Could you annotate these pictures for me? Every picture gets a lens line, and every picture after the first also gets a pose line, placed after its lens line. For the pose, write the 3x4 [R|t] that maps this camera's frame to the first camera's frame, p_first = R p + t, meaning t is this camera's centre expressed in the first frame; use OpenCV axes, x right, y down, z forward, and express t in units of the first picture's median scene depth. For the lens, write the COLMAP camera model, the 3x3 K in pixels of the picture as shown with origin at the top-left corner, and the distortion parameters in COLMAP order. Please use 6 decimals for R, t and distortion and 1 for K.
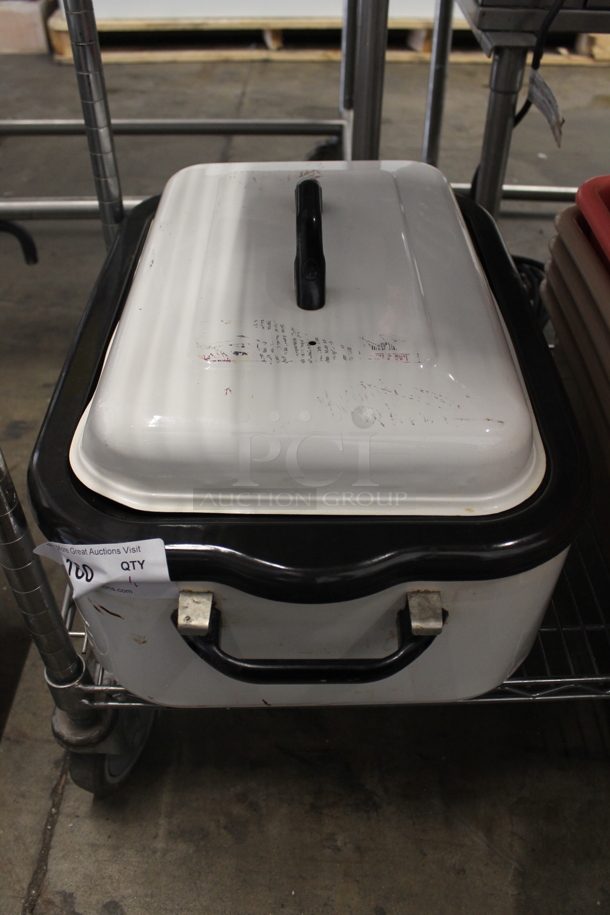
lens RADIAL K [[781.3, 0, 305.0], [0, 781.3, 457.5], [0, 0, 1]] dist [-0.155769, 0.132080]
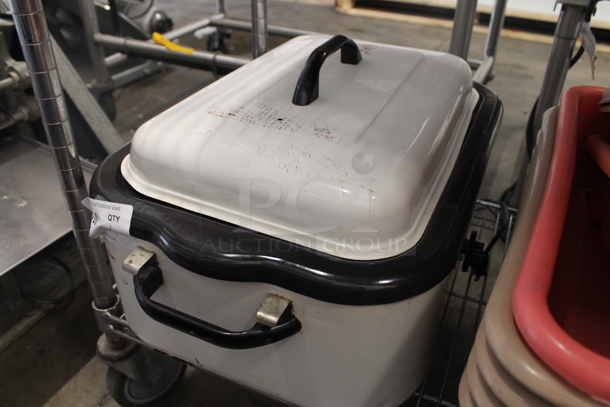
lens RADIAL K [[520.8, 0, 305.0], [0, 520.8, 203.5], [0, 0, 1]] dist [-0.155769, 0.132080]
pose [[0.906886, 0.244987, -0.342840, 0.320883], [-0.300552, 0.946339, -0.118789, 0.079618], [0.295341, 0.210769, 0.931853, 0.099374]]
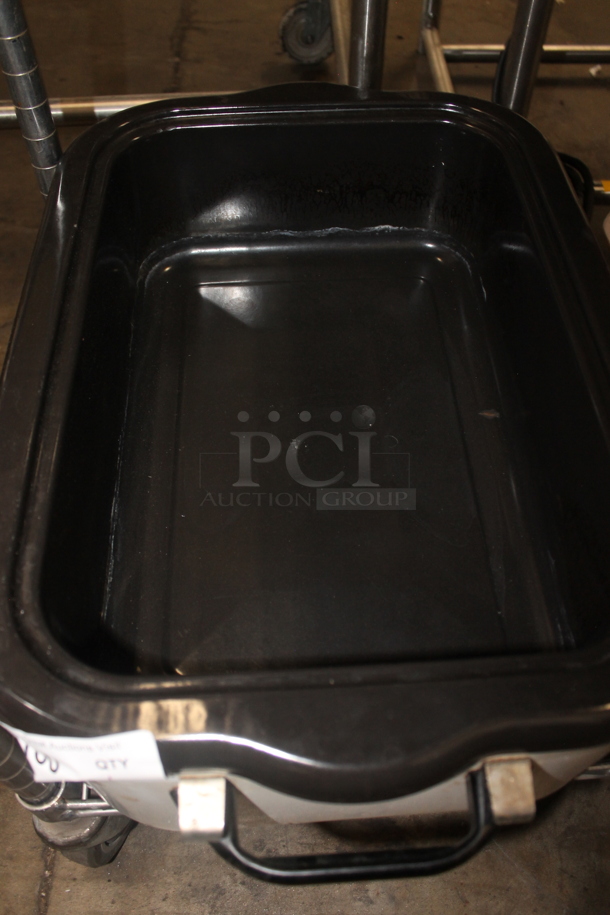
lens RADIAL K [[781.3, 0, 305.0], [0, 781.3, 457.5], [0, 0, 1]] dist [-0.155769, 0.132080]
pose [[0.999143, -0.036773, 0.019023, -0.031151], [0.031702, 0.975037, 0.219770, -0.193427], [-0.026630, -0.218978, 0.975366, 0.248113]]
